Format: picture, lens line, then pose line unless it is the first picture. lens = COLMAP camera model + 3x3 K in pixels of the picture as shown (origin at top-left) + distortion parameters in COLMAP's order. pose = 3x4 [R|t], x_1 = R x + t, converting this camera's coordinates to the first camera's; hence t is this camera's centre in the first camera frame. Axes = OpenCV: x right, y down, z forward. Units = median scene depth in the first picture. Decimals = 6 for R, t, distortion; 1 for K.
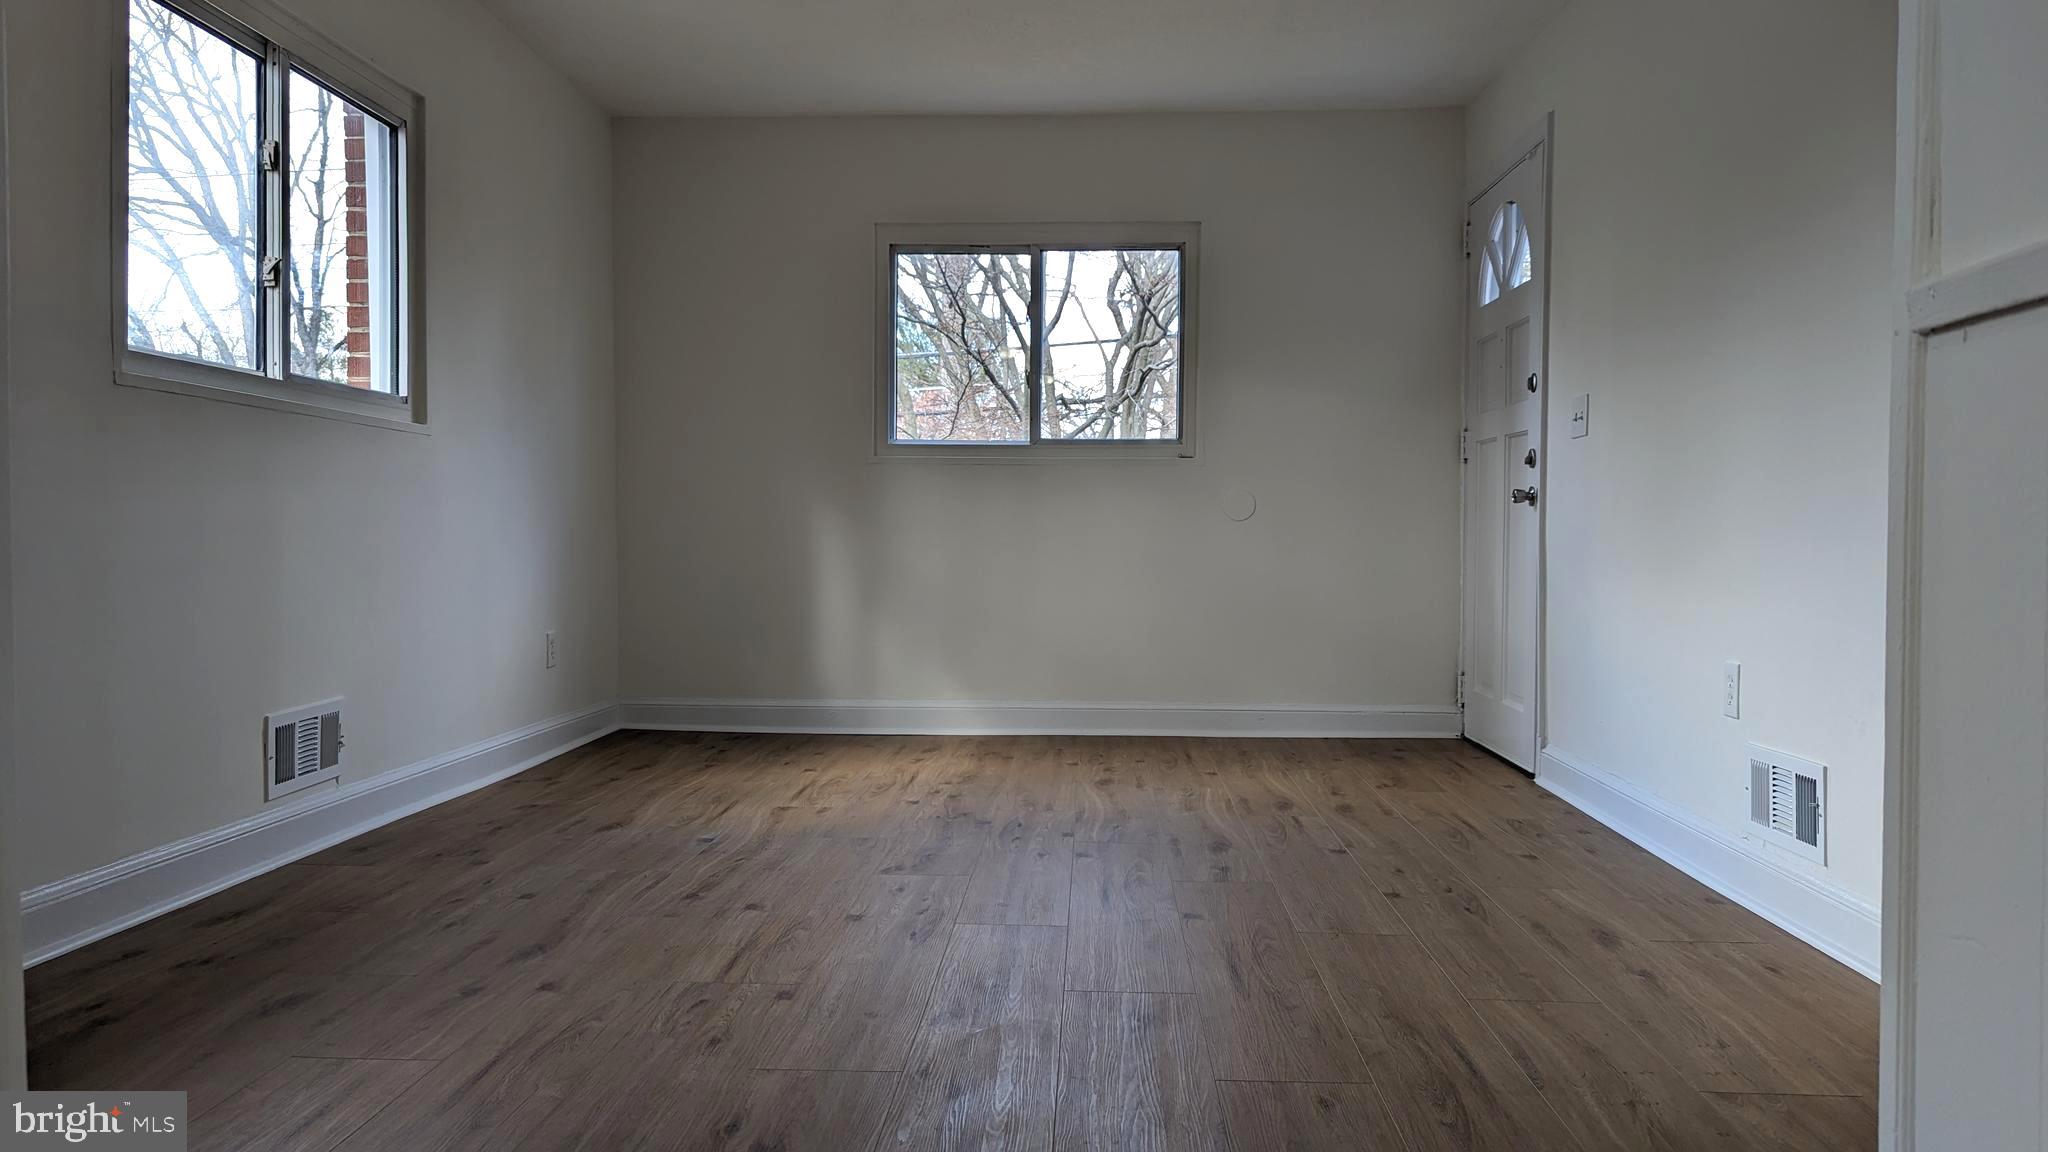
lens RADIAL K [[1452.3, 0, 1026.7], [0, 1452.3, 553.1], [0, 0, 1]] dist [0.071838, -0.071356]
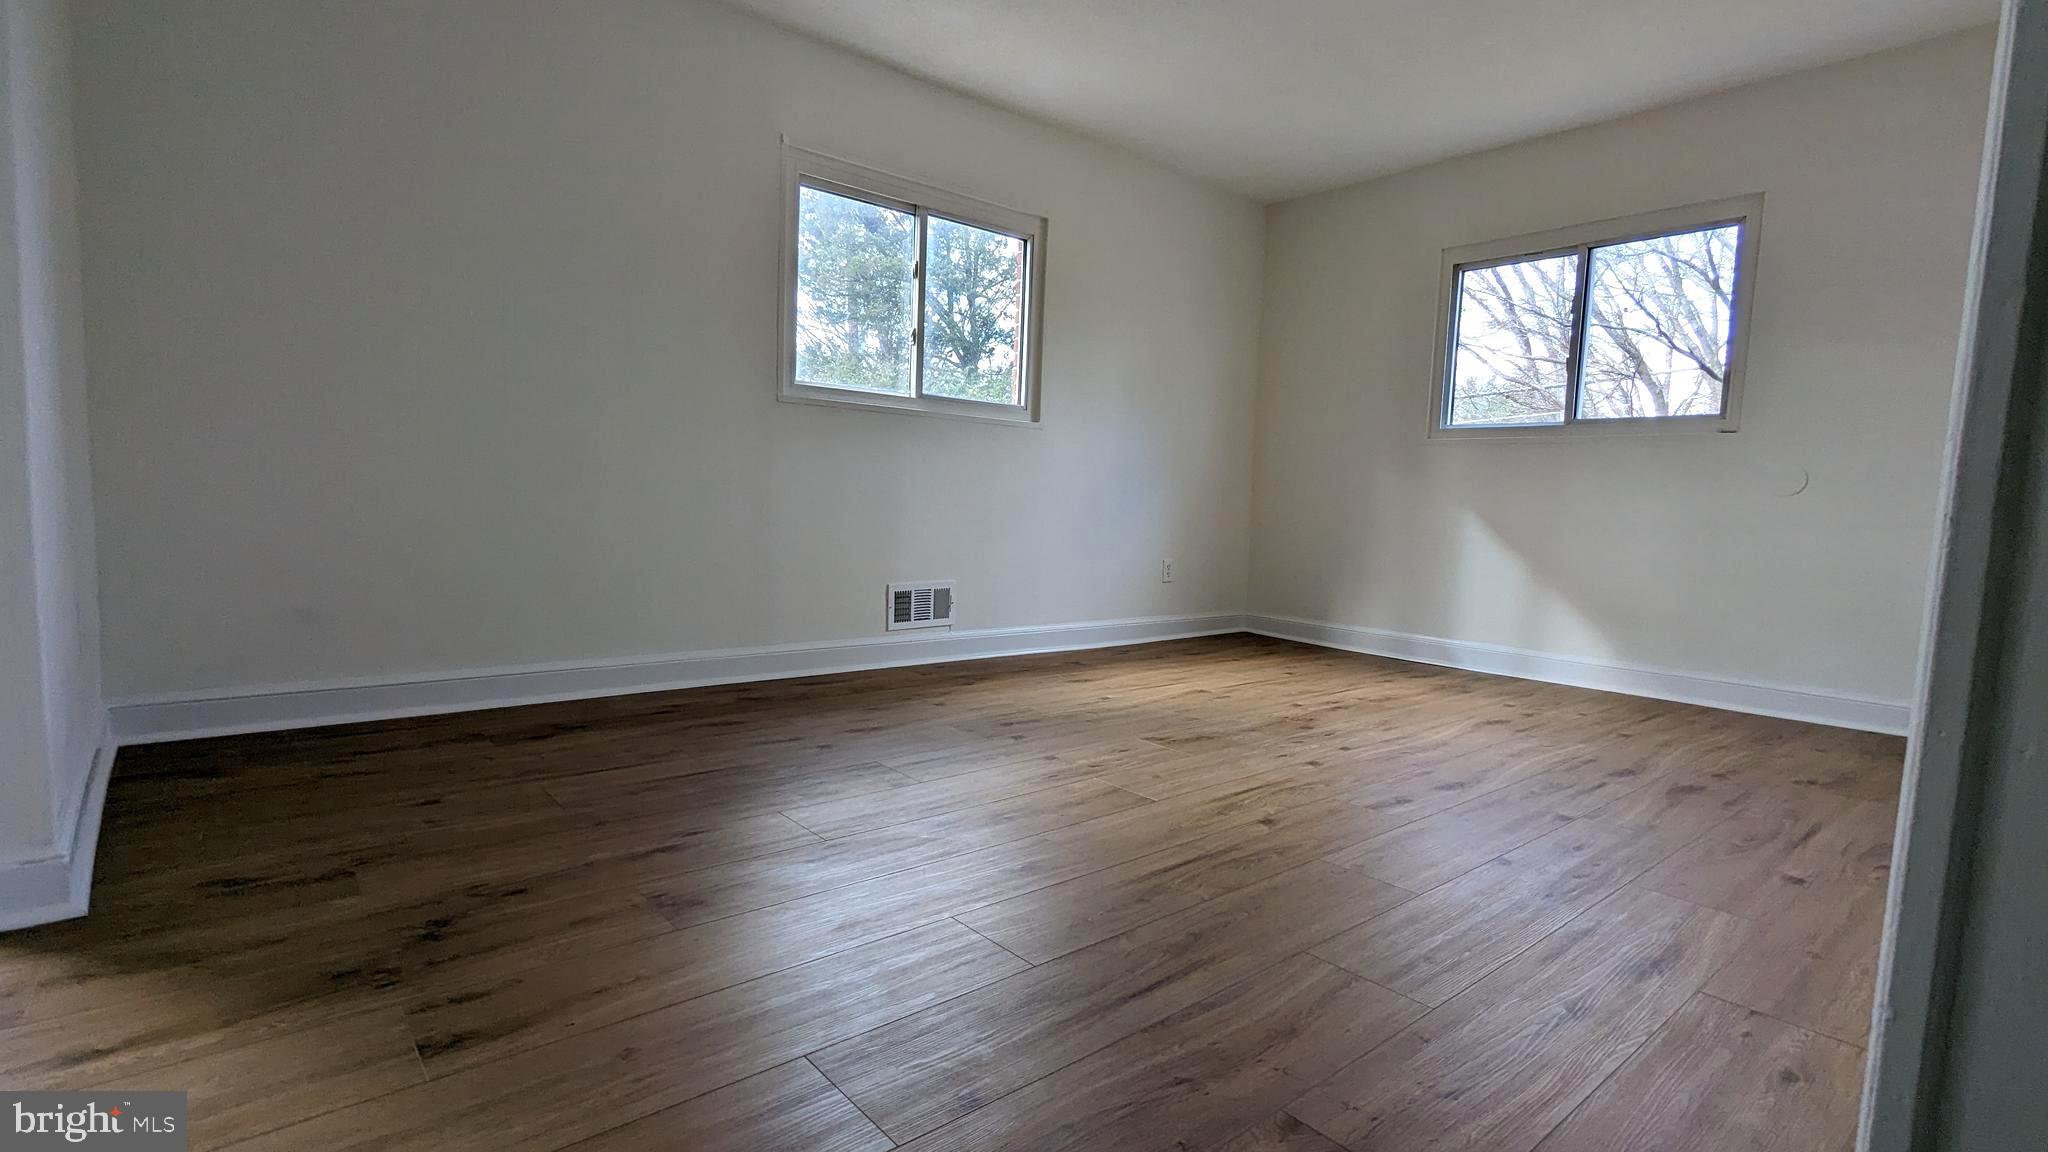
lens RADIAL K [[961.0, 0, 1026.9], [0, 961.0, 579.4], [0, 0, 1]] dist [0.005300, 0.000483]
pose [[0.679214, 0.082011, -0.729343, 0.429963], [-0.039837, 0.996392, 0.074941, 0.007842], [0.732858, -0.021846, 0.680031, 0.292051]]
